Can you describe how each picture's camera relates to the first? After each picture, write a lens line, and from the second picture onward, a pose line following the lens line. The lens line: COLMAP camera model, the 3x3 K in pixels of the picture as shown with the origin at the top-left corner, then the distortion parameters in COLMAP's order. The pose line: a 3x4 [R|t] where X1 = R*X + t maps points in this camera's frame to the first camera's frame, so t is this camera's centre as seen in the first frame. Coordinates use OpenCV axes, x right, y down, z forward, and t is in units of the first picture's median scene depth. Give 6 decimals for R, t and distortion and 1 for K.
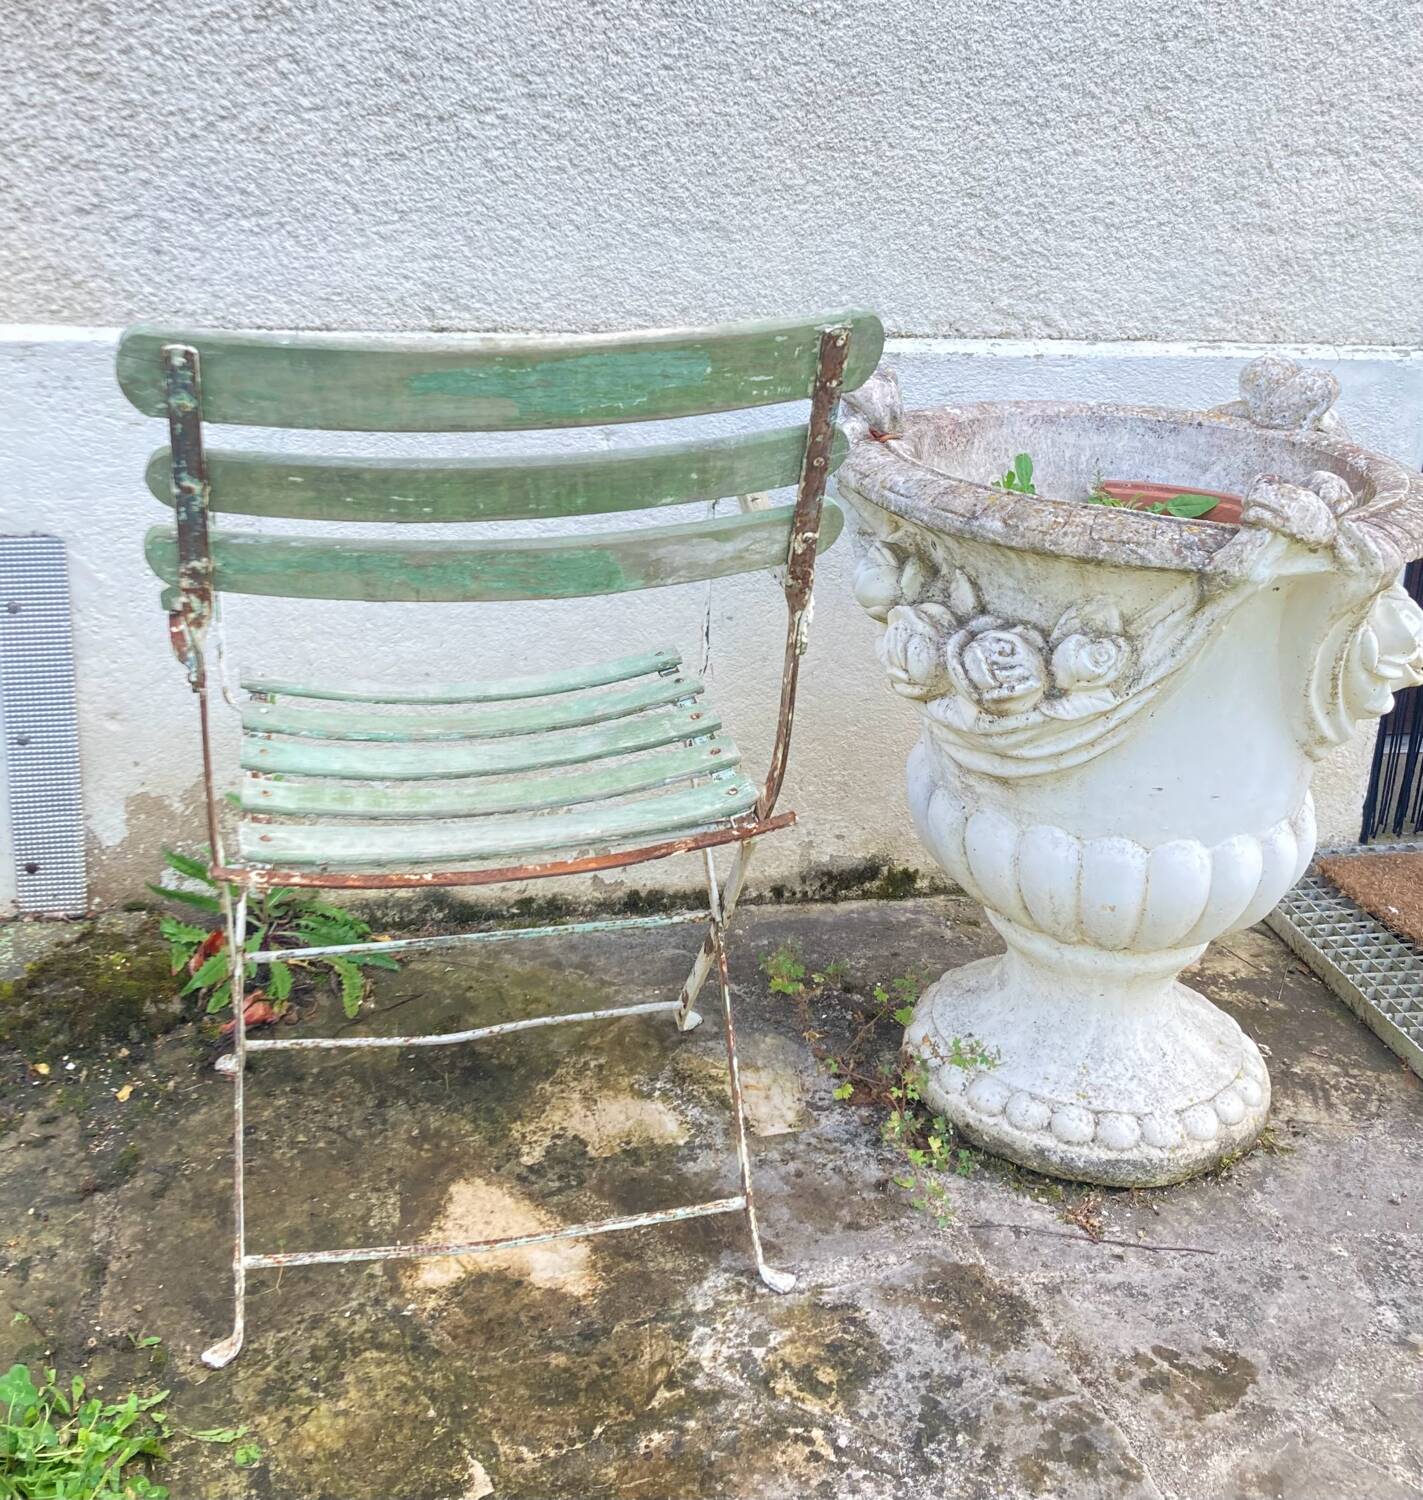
lens RADIAL K [[1788.6, 0, 683.2], [0, 1788.6, 490.7], [0, 0, 1]] dist [0.018798, 0.004079]
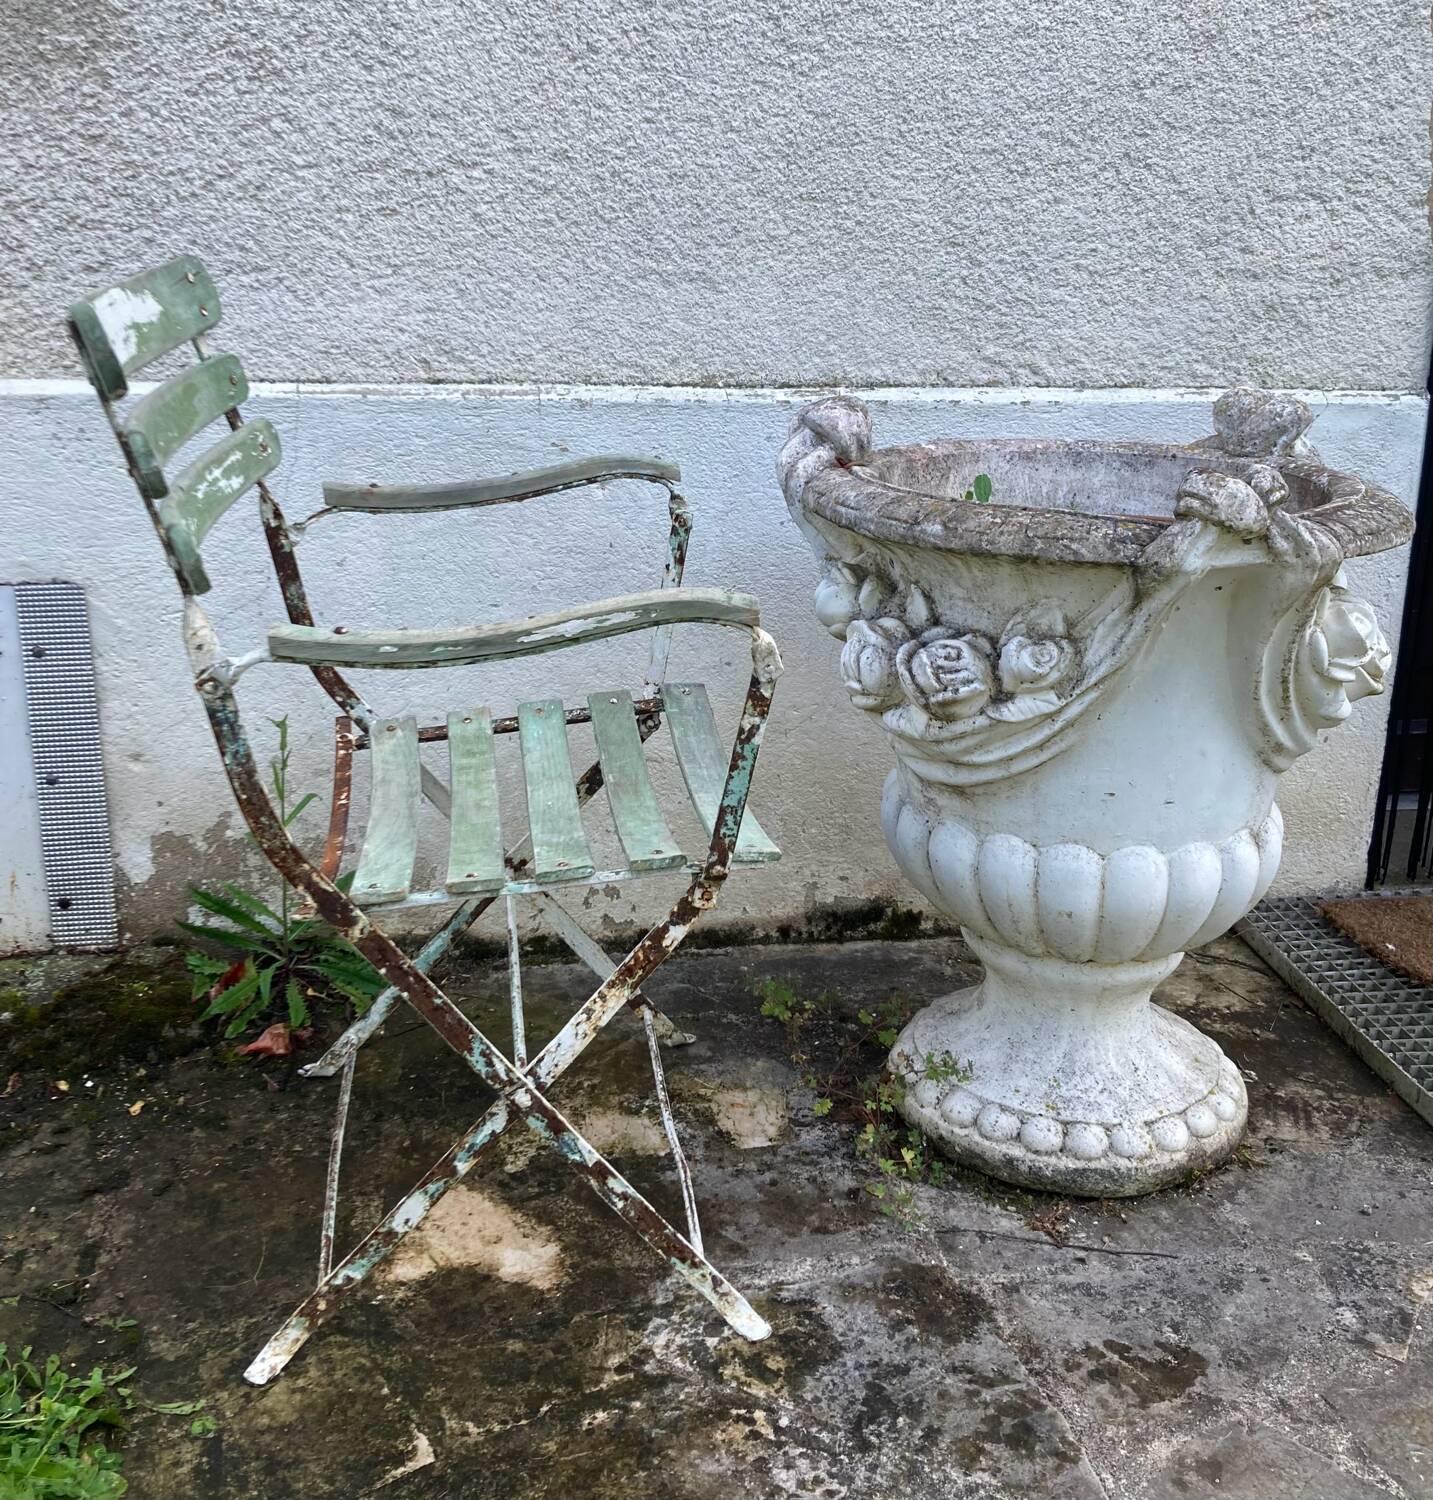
lens RADIAL K [[1681.7, 0, 716.6], [0, 1681.7, 627.3], [0, 0, 1]] dist [0.035183, -0.059860]
pose [[0.998457, -0.011943, -0.054223, 0.089301], [0.011523, 0.999901, -0.008042, 0.072277], [0.054314, 0.007405, 0.998496, 0.035487]]
